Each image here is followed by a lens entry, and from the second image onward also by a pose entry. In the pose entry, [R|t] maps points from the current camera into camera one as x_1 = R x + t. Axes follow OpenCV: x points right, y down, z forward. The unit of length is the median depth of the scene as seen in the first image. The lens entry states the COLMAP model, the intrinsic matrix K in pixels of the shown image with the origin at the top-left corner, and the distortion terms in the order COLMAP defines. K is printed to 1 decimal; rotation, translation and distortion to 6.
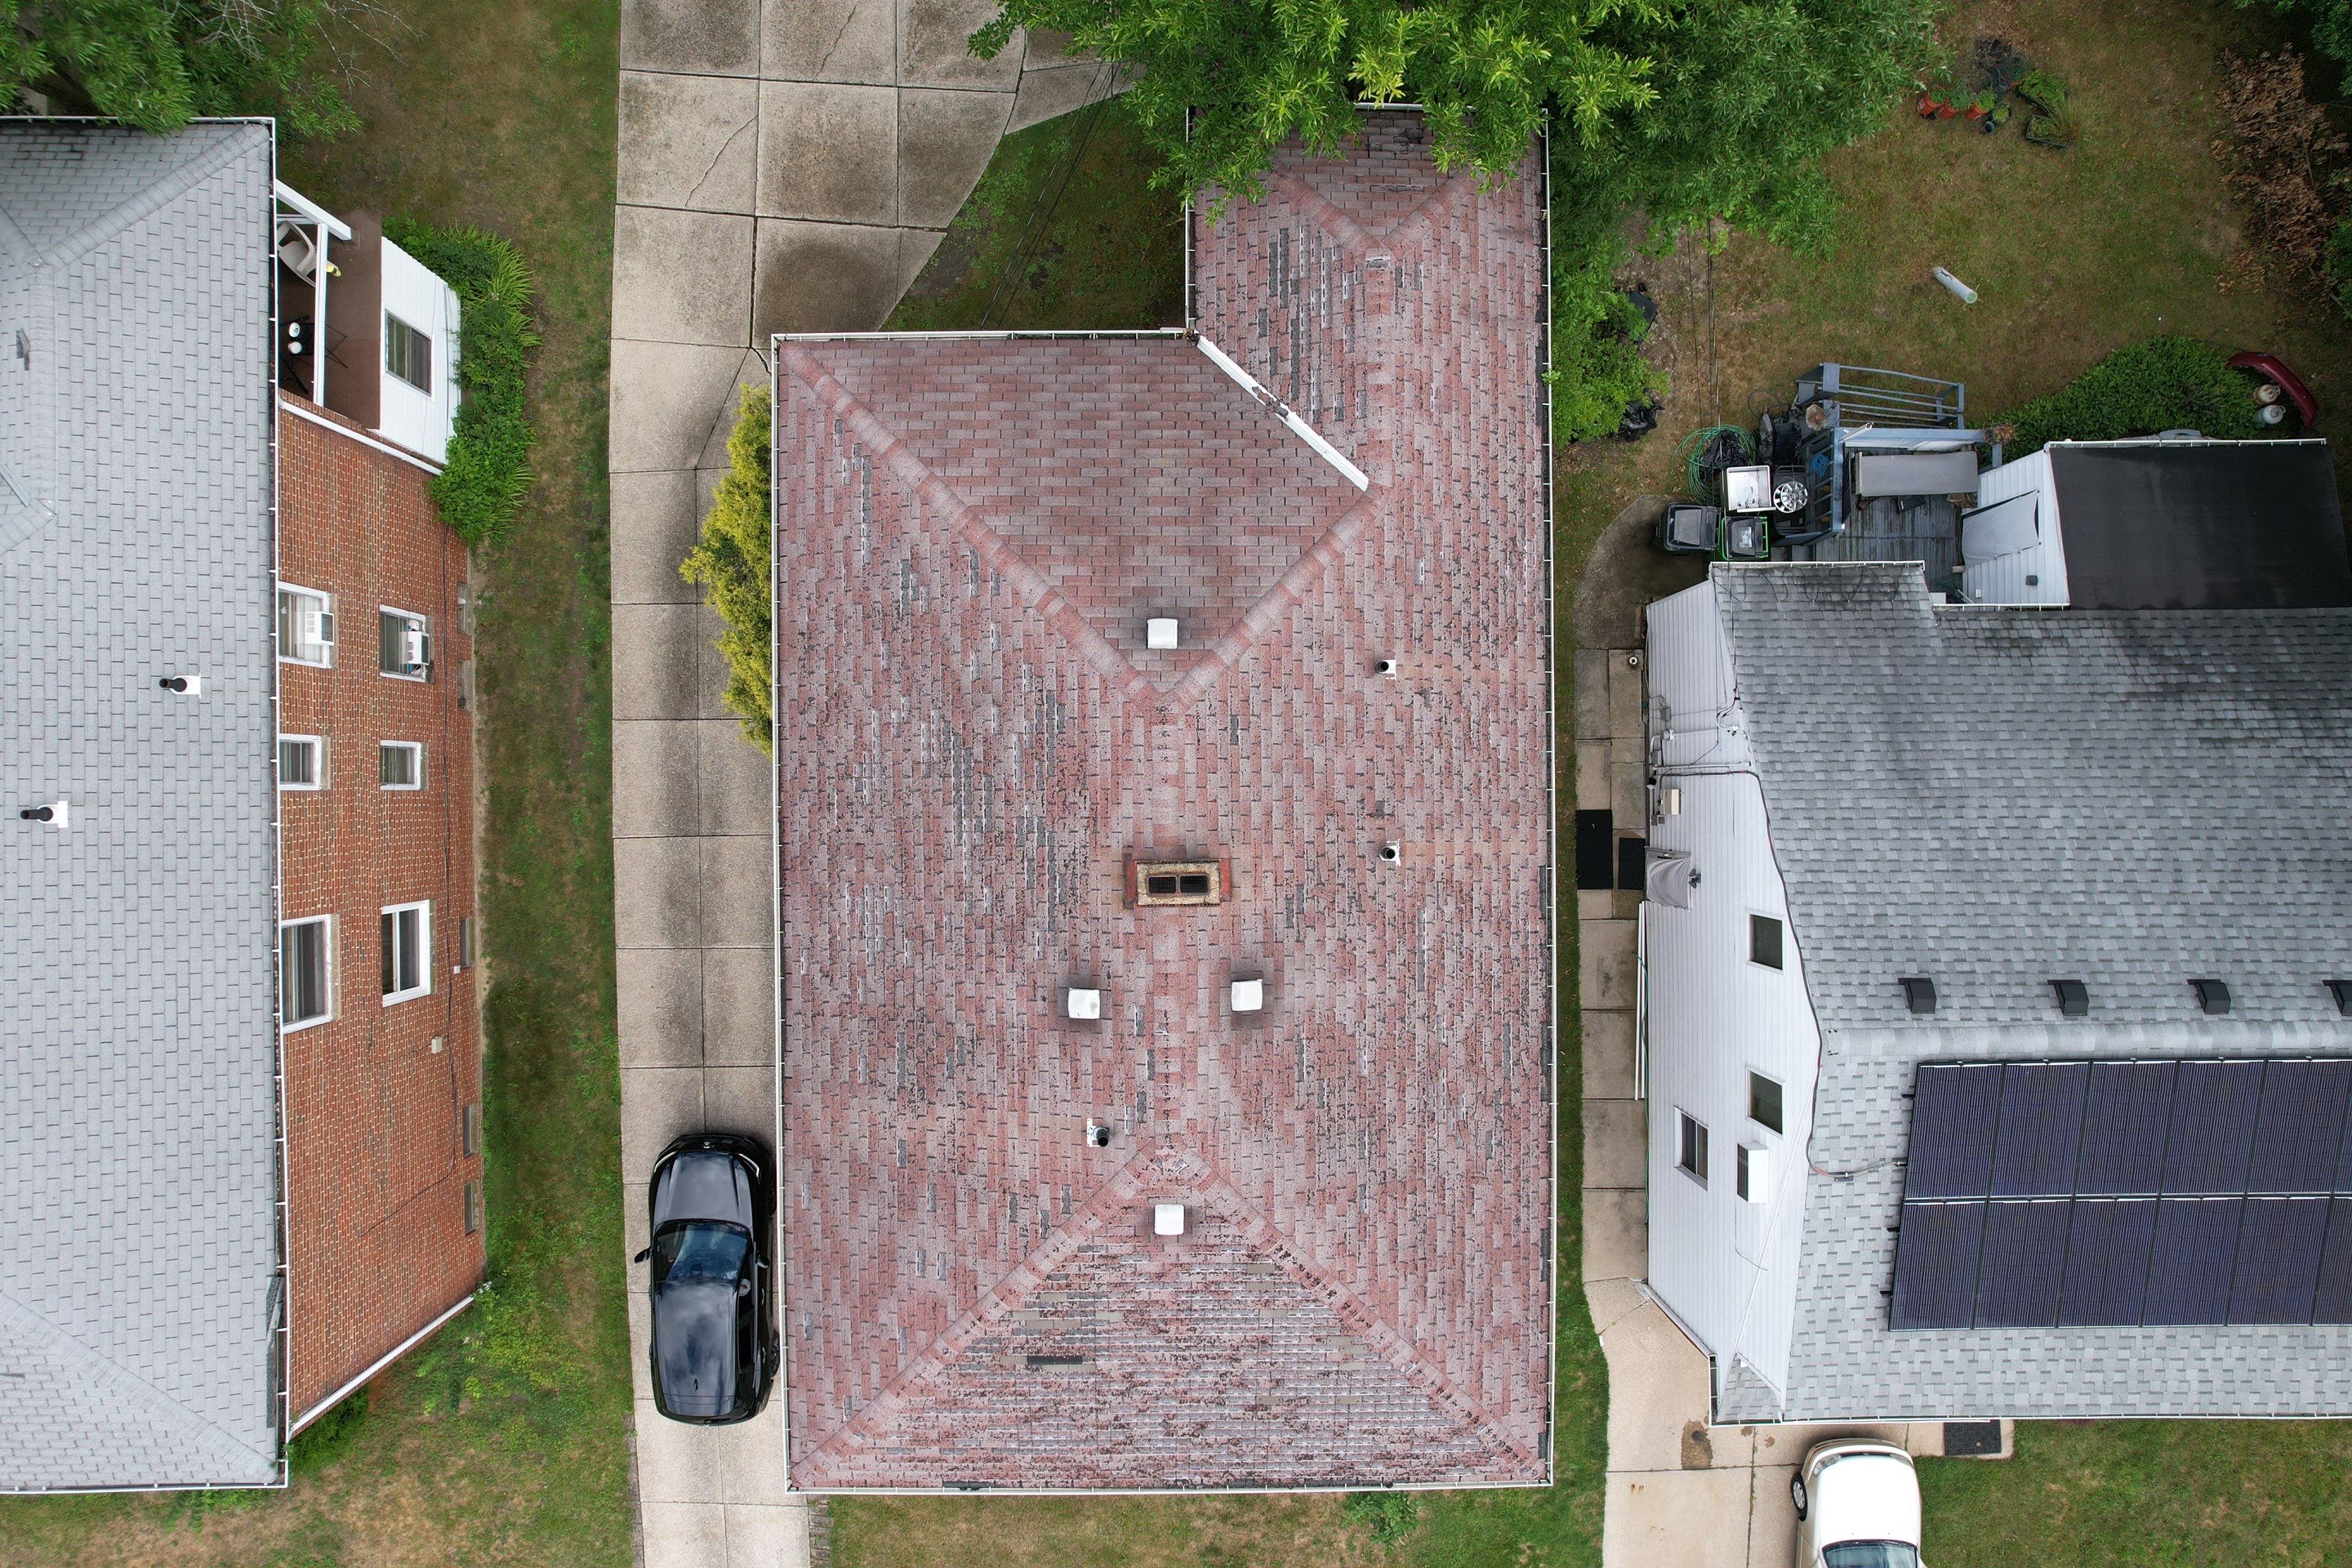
lens RADIAL K [[1505.1, 0, 1174.3], [0, 1505.1, 788.1], [0, 0, 1]] dist [-0.082816, 0.074731]
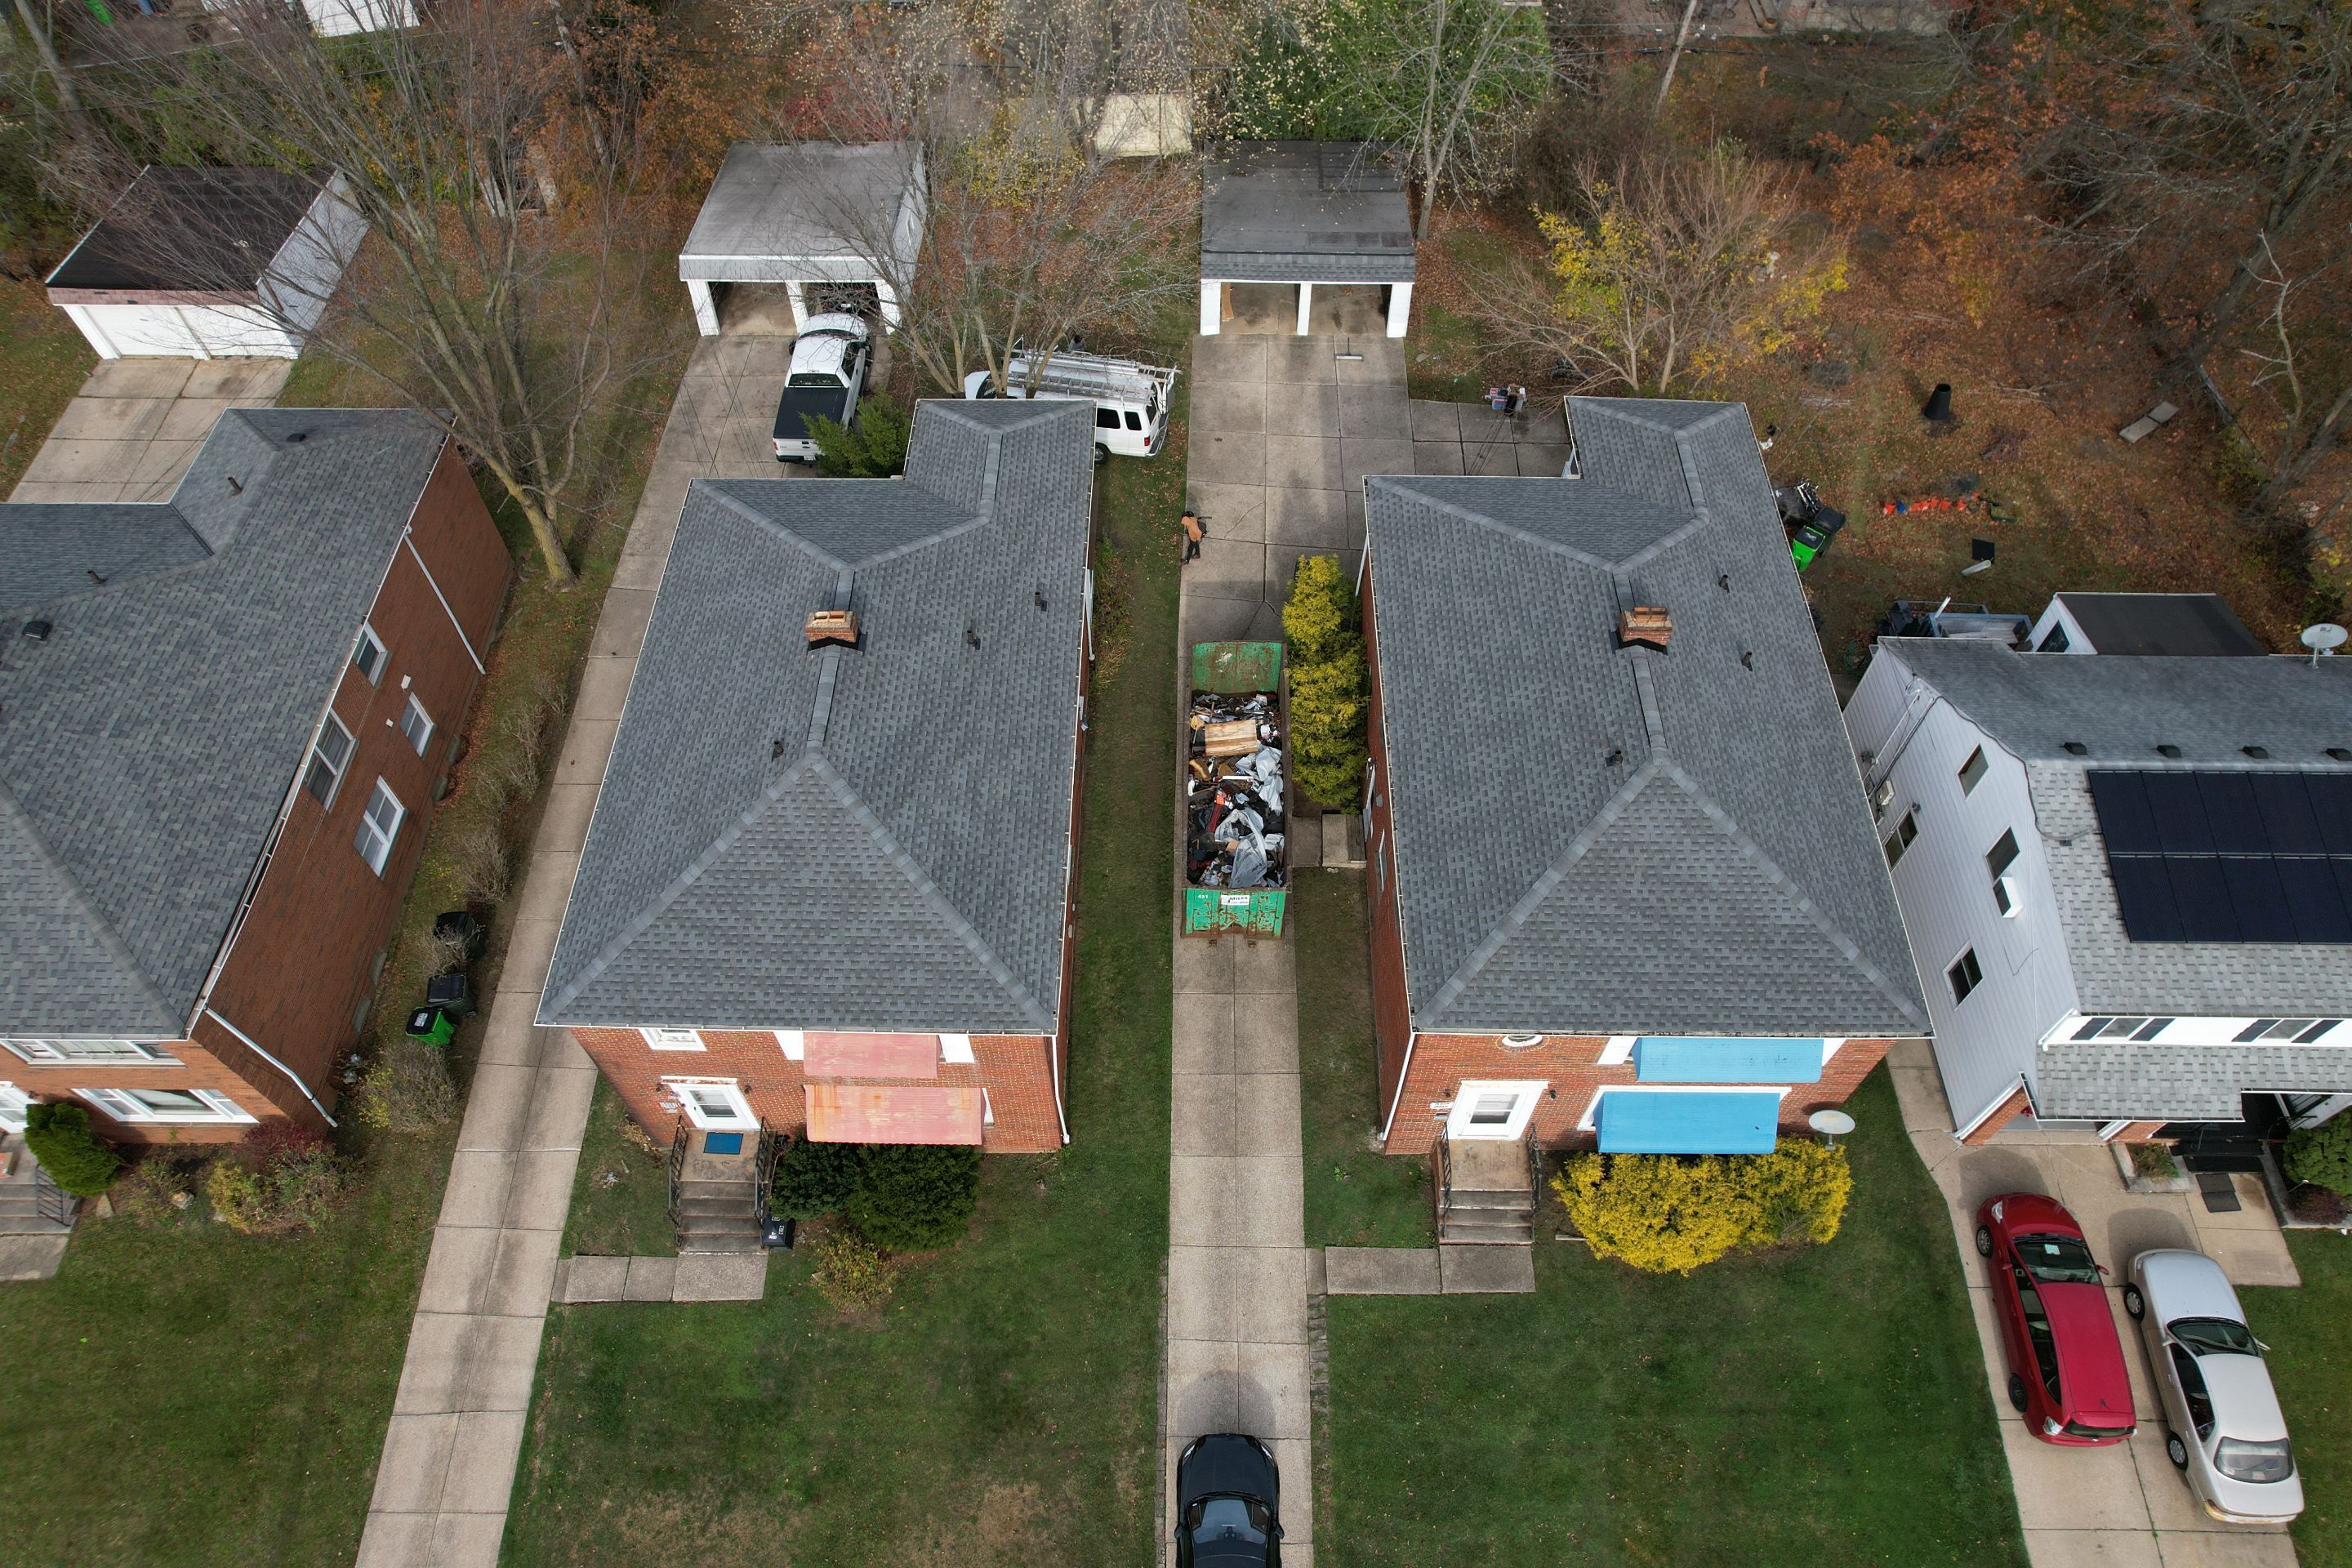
lens RADIAL K [[1498.7, 0, 1175.4], [0, 1498.7, 792.1], [0, 0, 1]] dist [-0.054819, 0.017082]
pose [[0.999774, 0.012672, -0.017066, -0.464624], [-0.020176, 0.818457, -0.574214, 1.108543], [0.006692, 0.574429, 0.818527, -0.326146]]
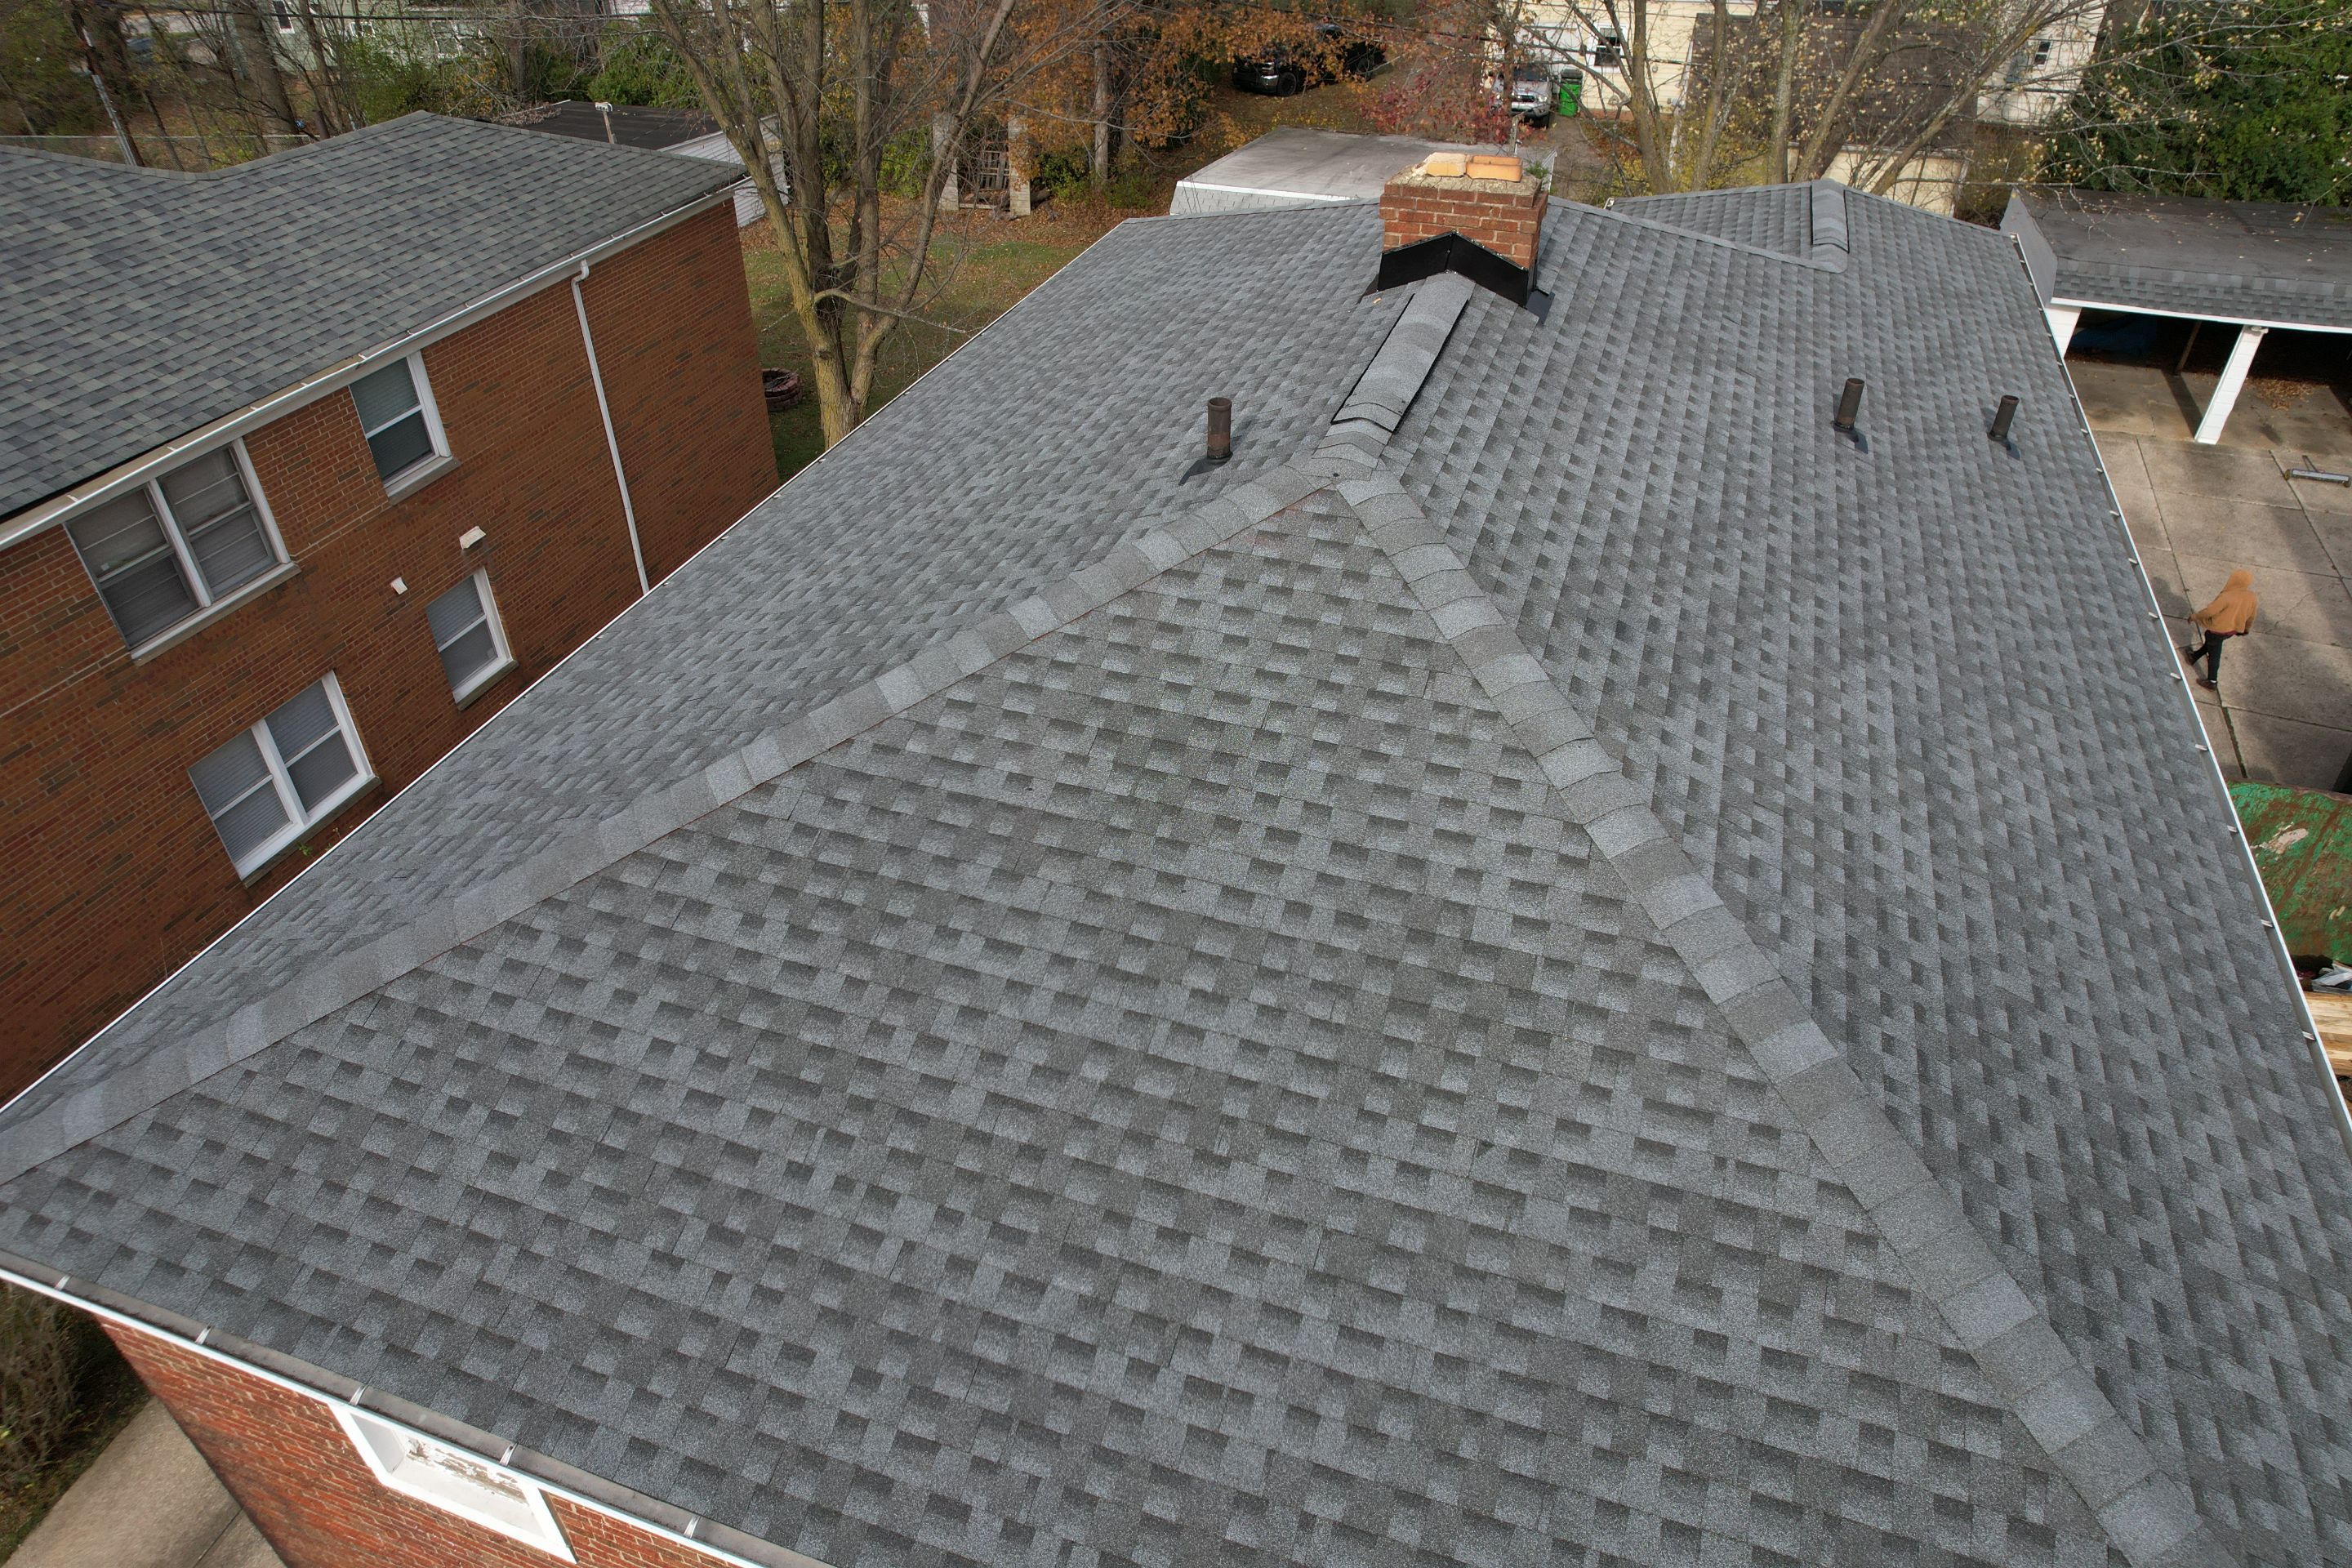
lens RADIAL K [[1505.1, 0, 1174.3], [0, 1505.1, 788.1], [0, 0, 1]] dist [-0.082816, 0.074731]
pose [[0.942343, 0.192130, -0.274000, -0.778742], [-0.334472, 0.567350, -0.752491, 0.566415], [0.010878, 0.800750, 0.598900, 0.727293]]
